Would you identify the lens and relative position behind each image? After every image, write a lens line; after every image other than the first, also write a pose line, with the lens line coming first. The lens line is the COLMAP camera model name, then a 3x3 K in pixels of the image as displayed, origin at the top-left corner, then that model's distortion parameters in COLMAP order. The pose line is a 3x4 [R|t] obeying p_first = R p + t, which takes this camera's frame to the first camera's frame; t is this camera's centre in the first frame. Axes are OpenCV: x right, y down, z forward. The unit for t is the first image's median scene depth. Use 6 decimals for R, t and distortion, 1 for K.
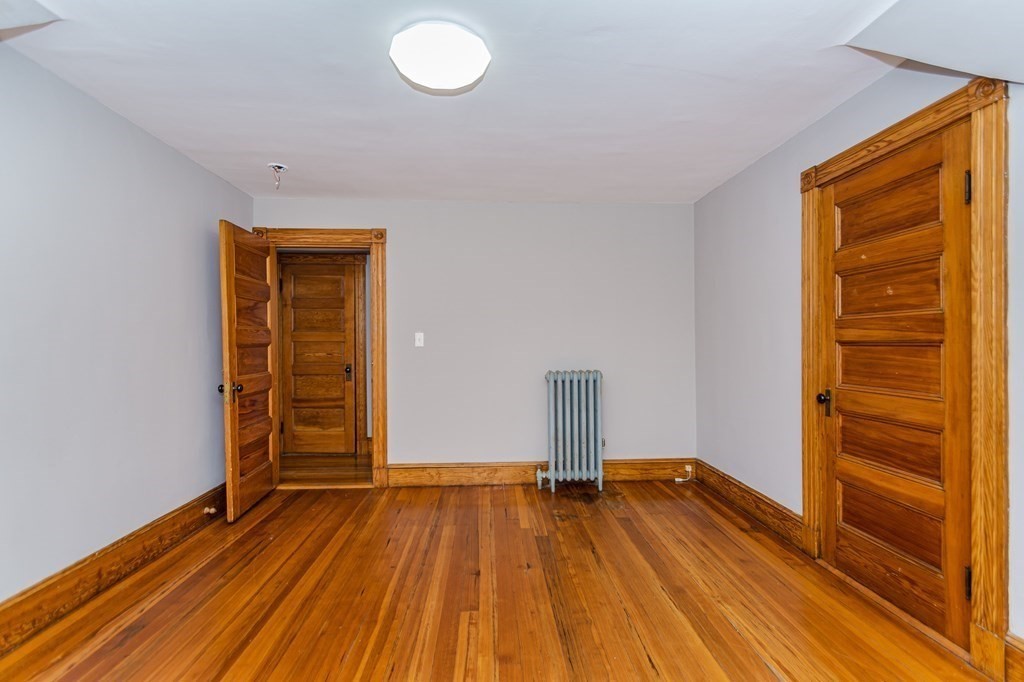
lens RADIAL K [[485.8, 0, 512.8], [0, 485.8, 341.7], [0, 0, 1]] dist [0.002861, 0.000185]
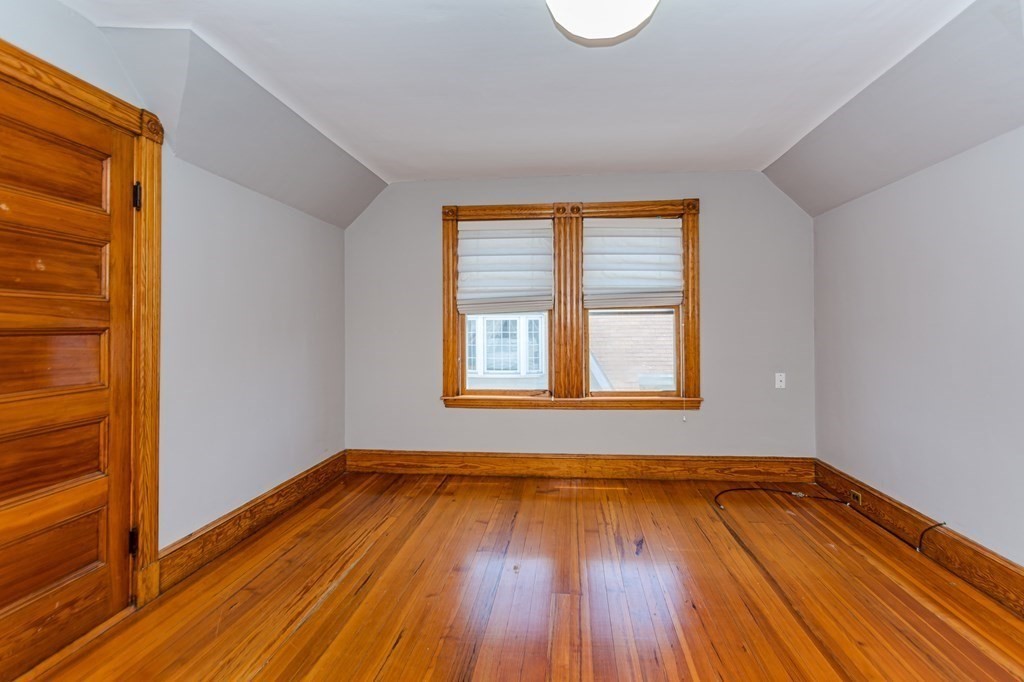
lens RADIAL K [[485.8, 0, 511.1], [0, 485.8, 323.3], [0, 0, 1]] dist [0.002861, 0.000185]
pose [[-0.985436, 0.012725, 0.169570, -0.119832], [0.011548, 0.999902, -0.007924, 0.004890], [-0.169654, -0.005850, -0.985486, 1.803641]]
